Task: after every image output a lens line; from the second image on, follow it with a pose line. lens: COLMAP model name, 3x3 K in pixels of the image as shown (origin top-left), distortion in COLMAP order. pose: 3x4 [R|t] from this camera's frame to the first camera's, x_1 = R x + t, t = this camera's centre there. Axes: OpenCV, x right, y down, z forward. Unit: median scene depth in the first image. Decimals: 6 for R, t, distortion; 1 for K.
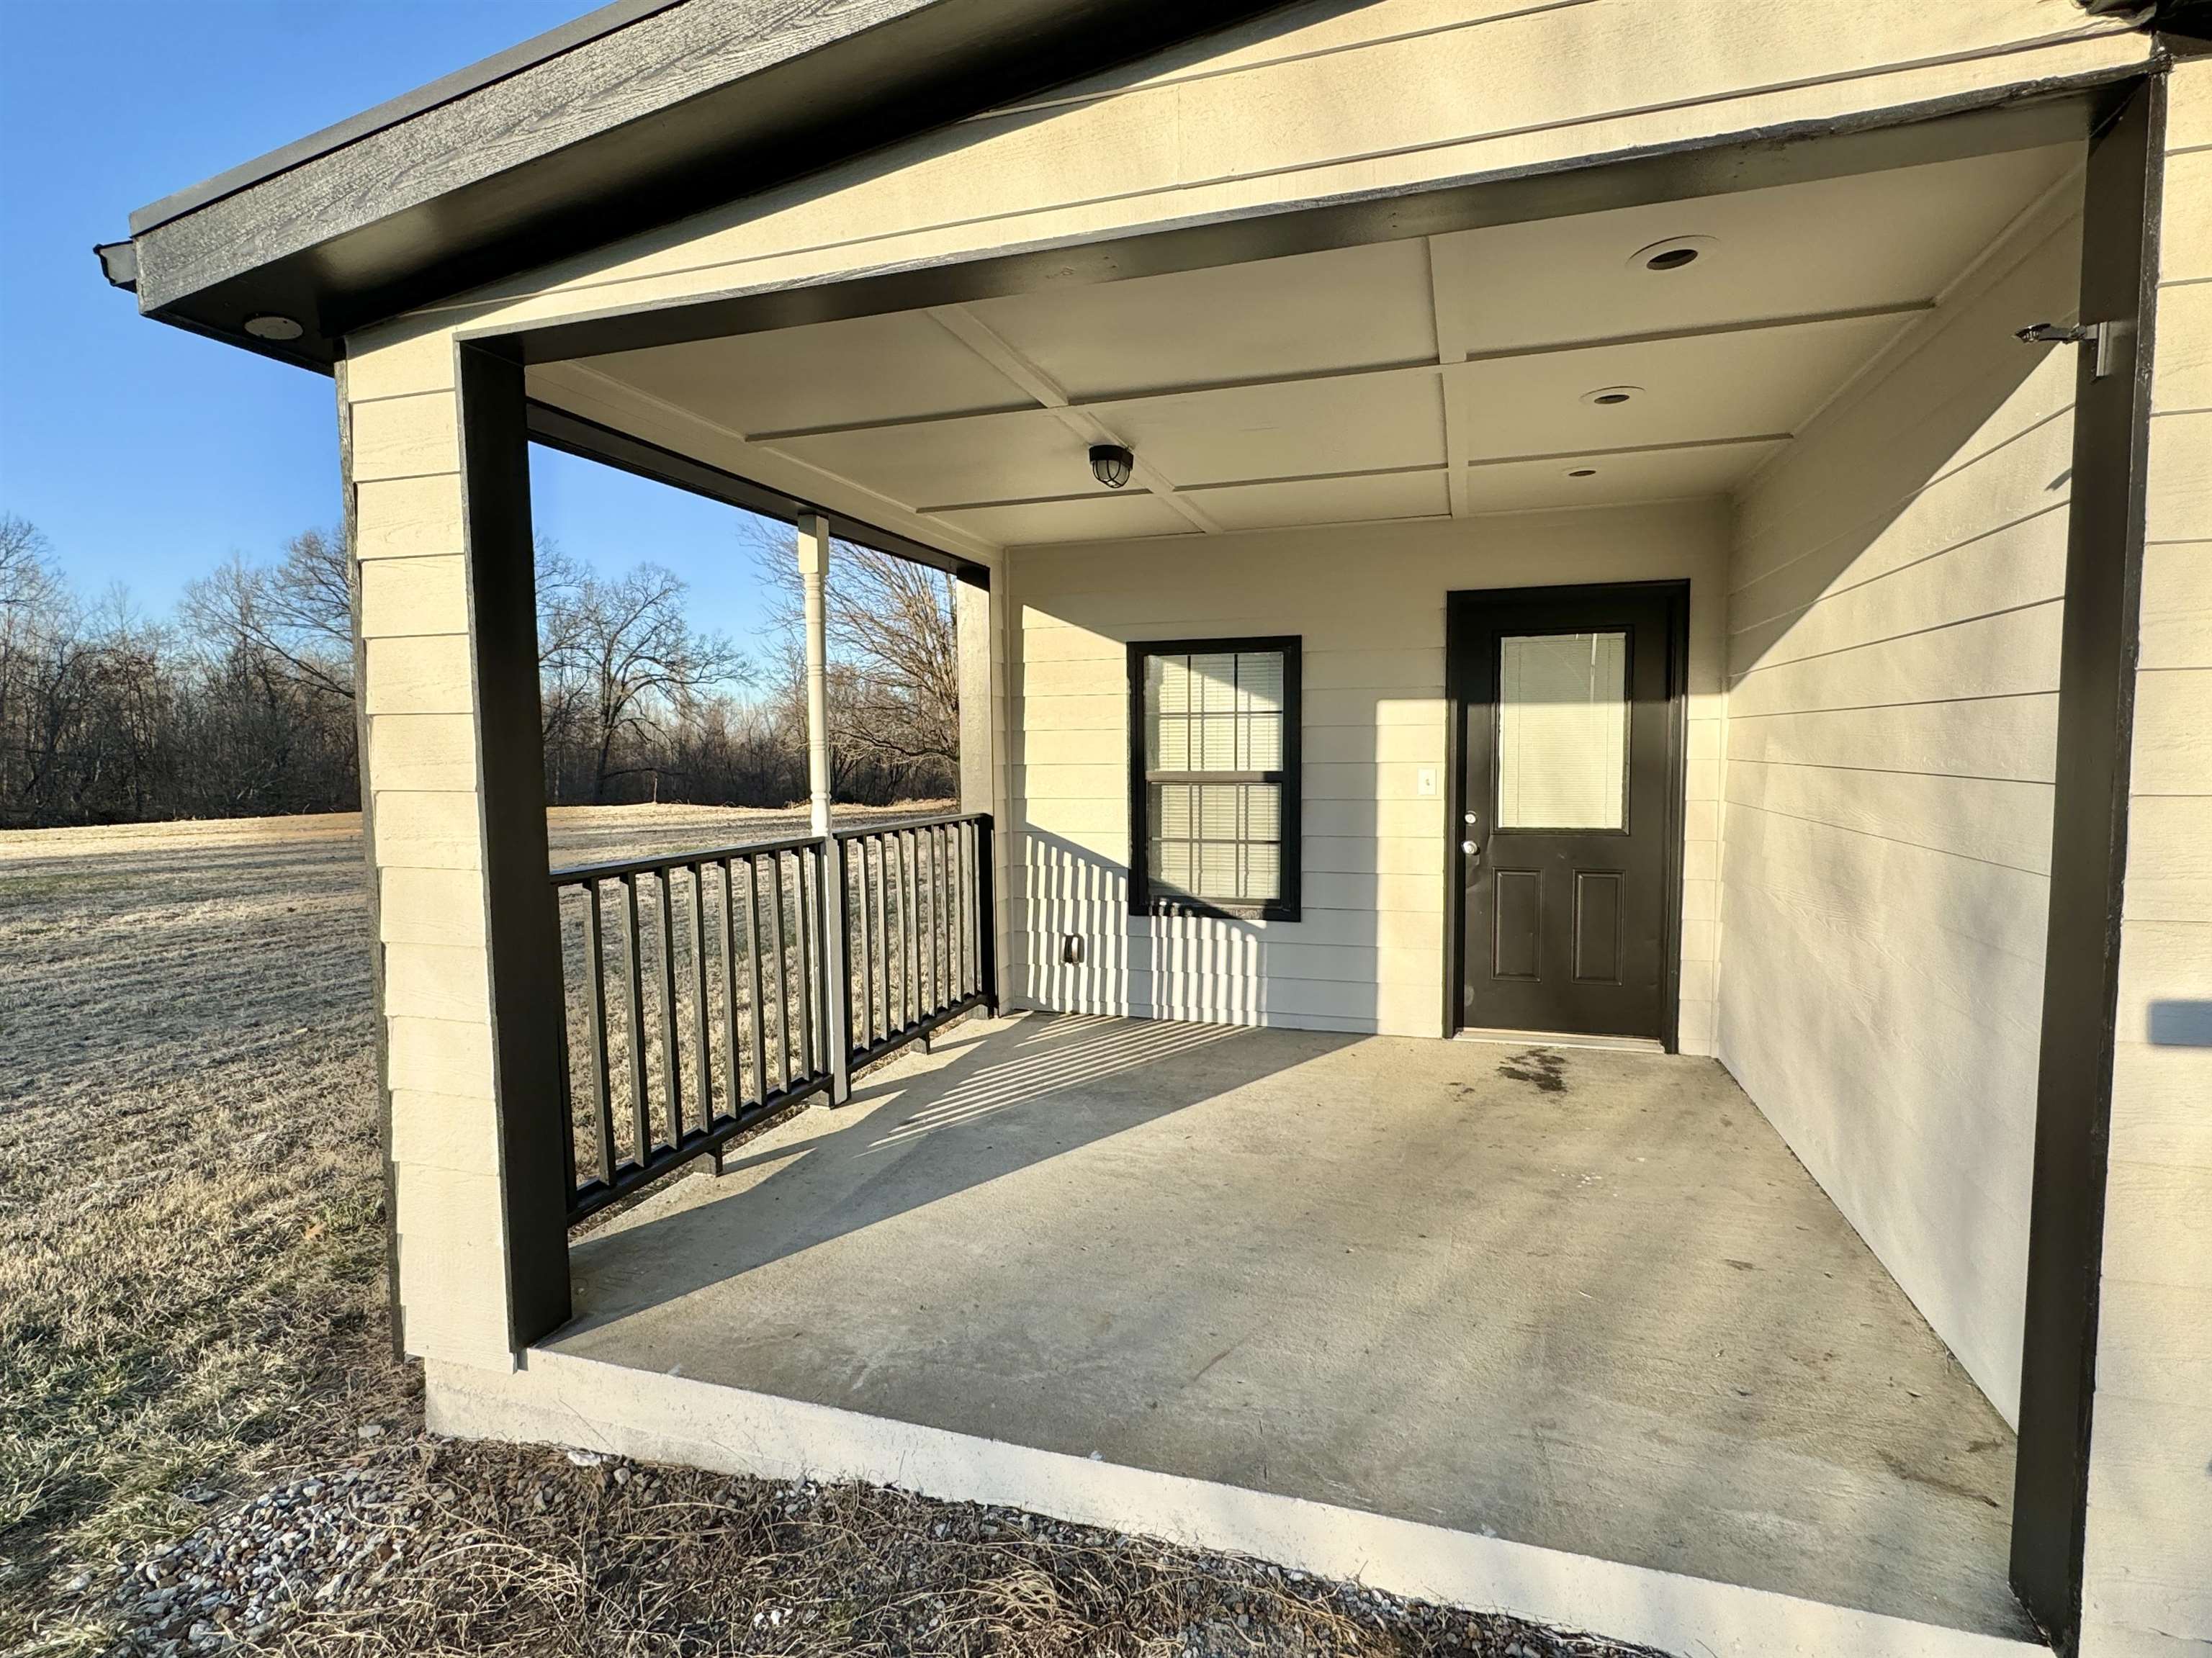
lens RADIAL K [[1109.7, 0, 1104.7], [0, 1109.7, 834.6], [0, 0, 1]] dist [0.000497, -0.001042]
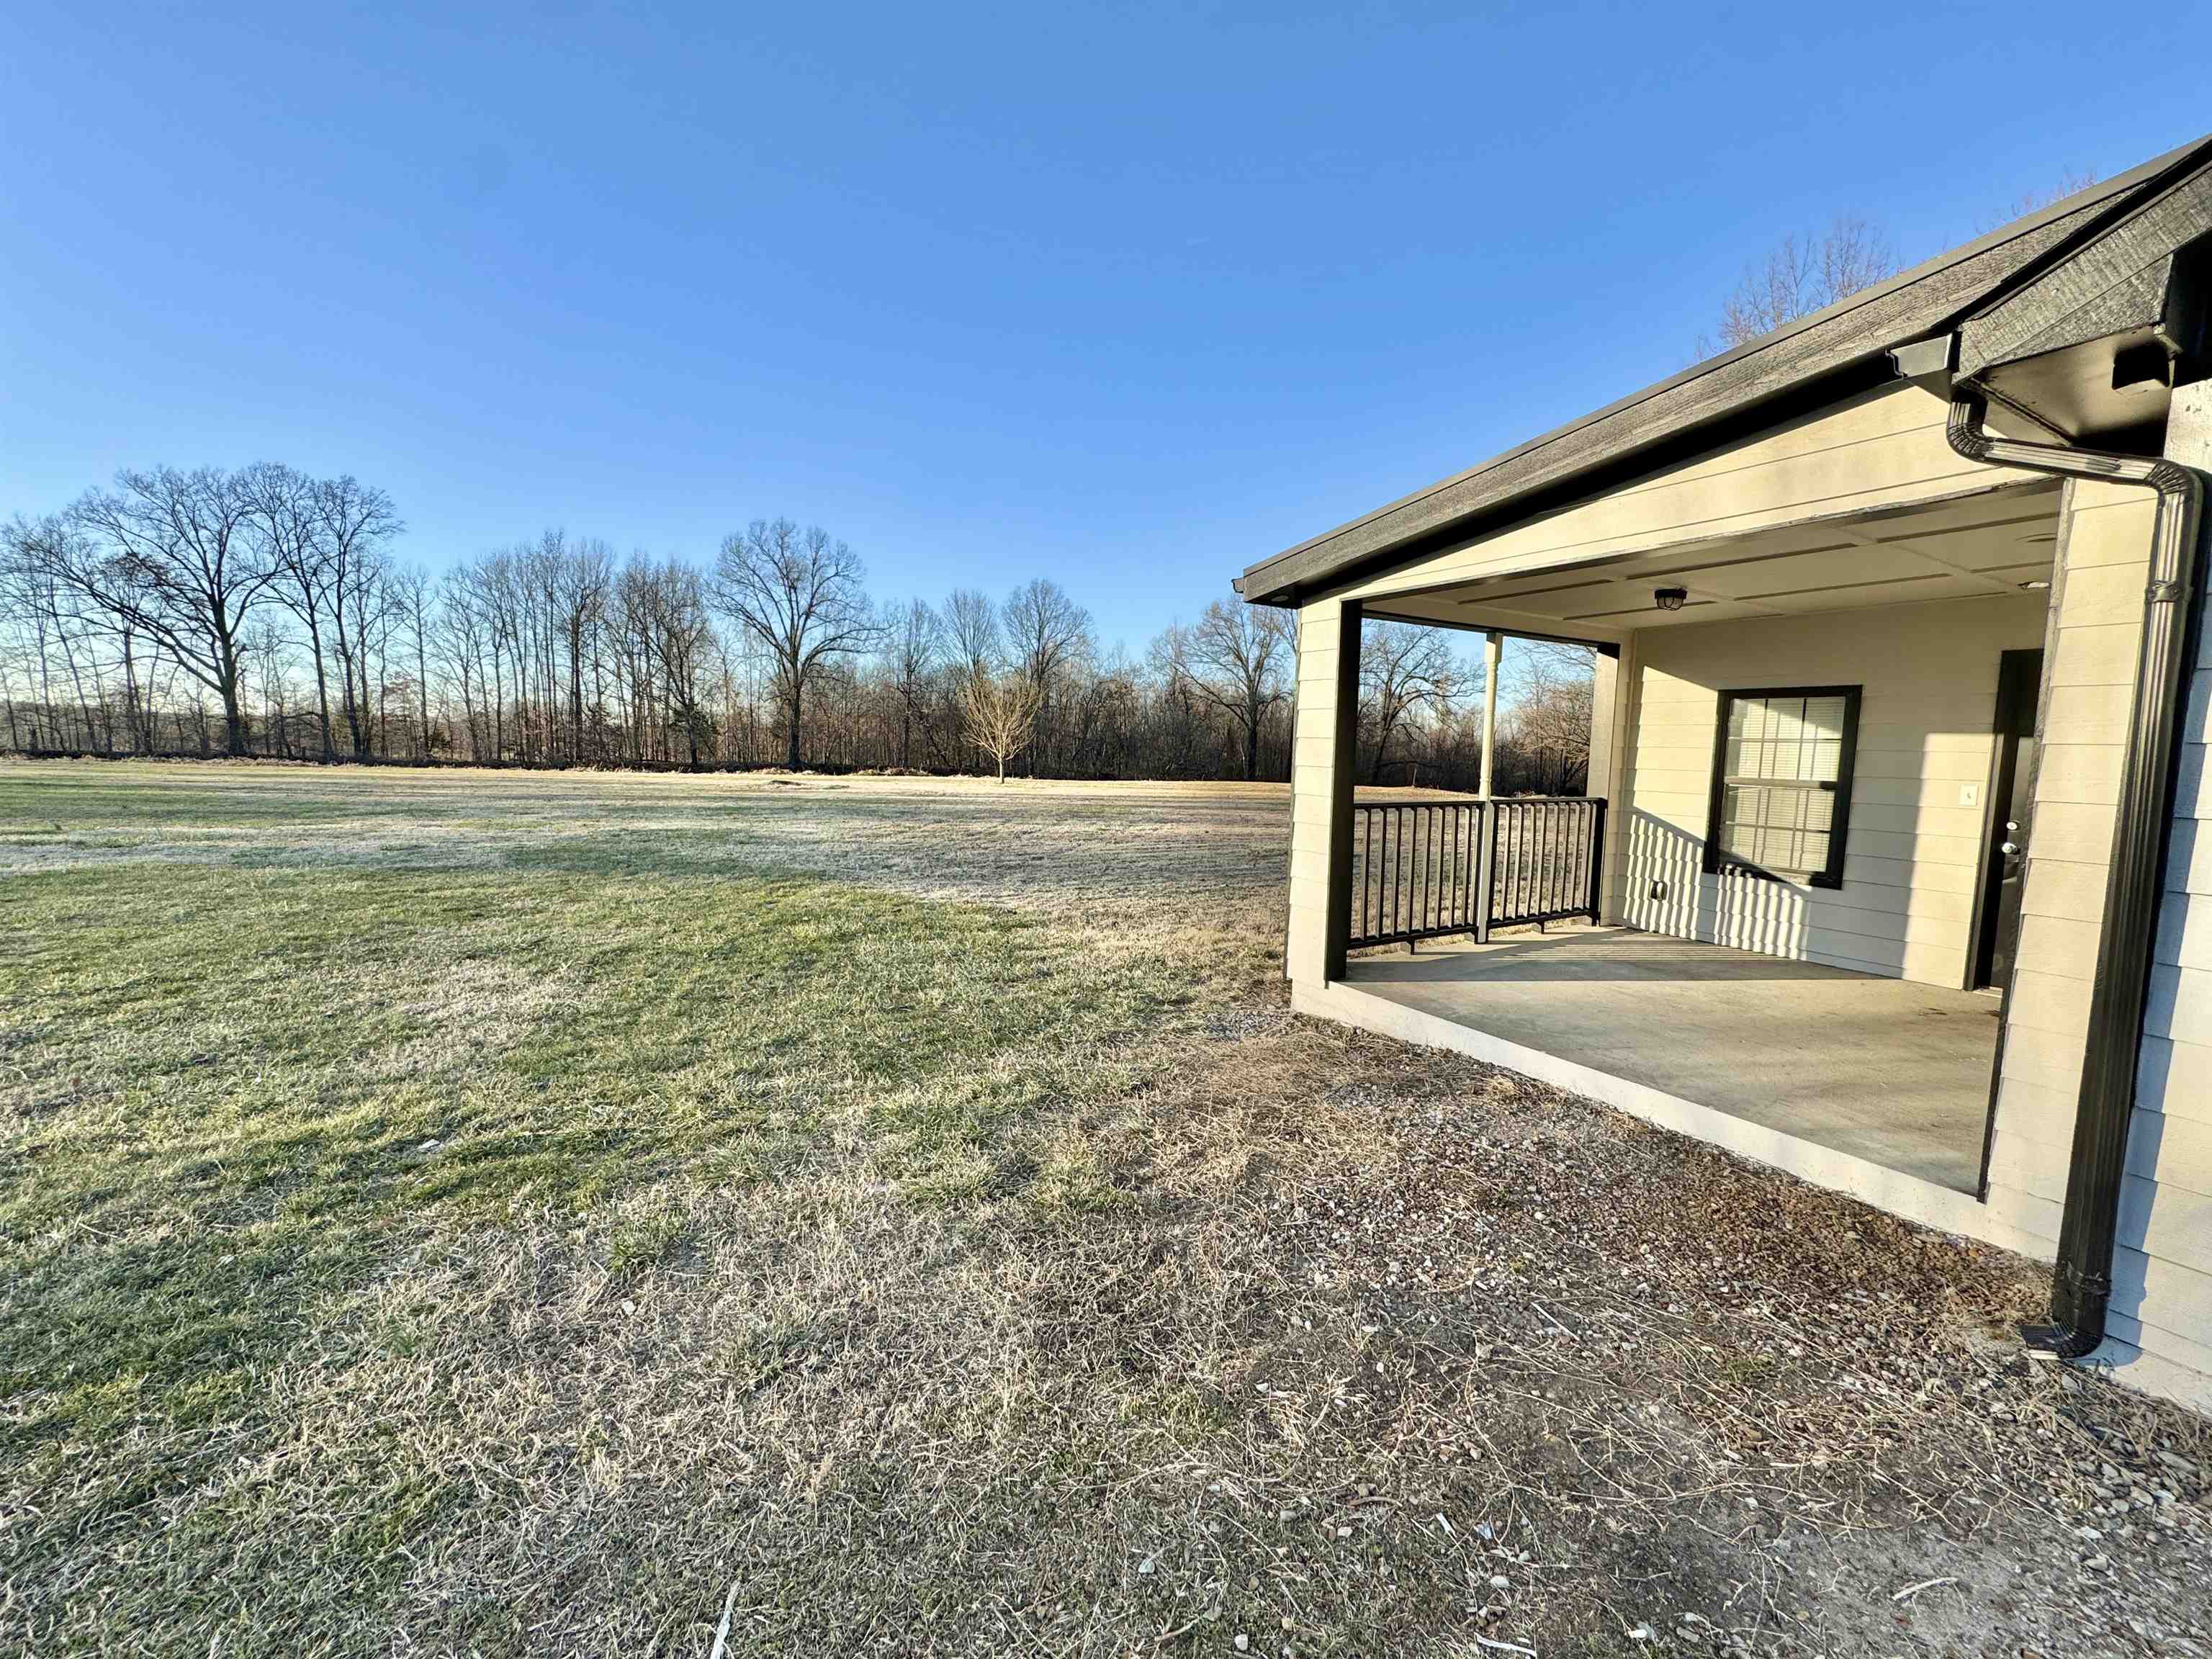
lens RADIAL K [[883.3, 0, 1106.9], [0, 883.3, 828.0], [0, 0, 1]] dist [-0.001623, 0.000273]
pose [[0.749494, 0.089570, -0.655924, 0.200280], [-0.080131, 0.995794, 0.044419, 0.024972], [0.657144, 0.019269, 0.753519, -0.439014]]
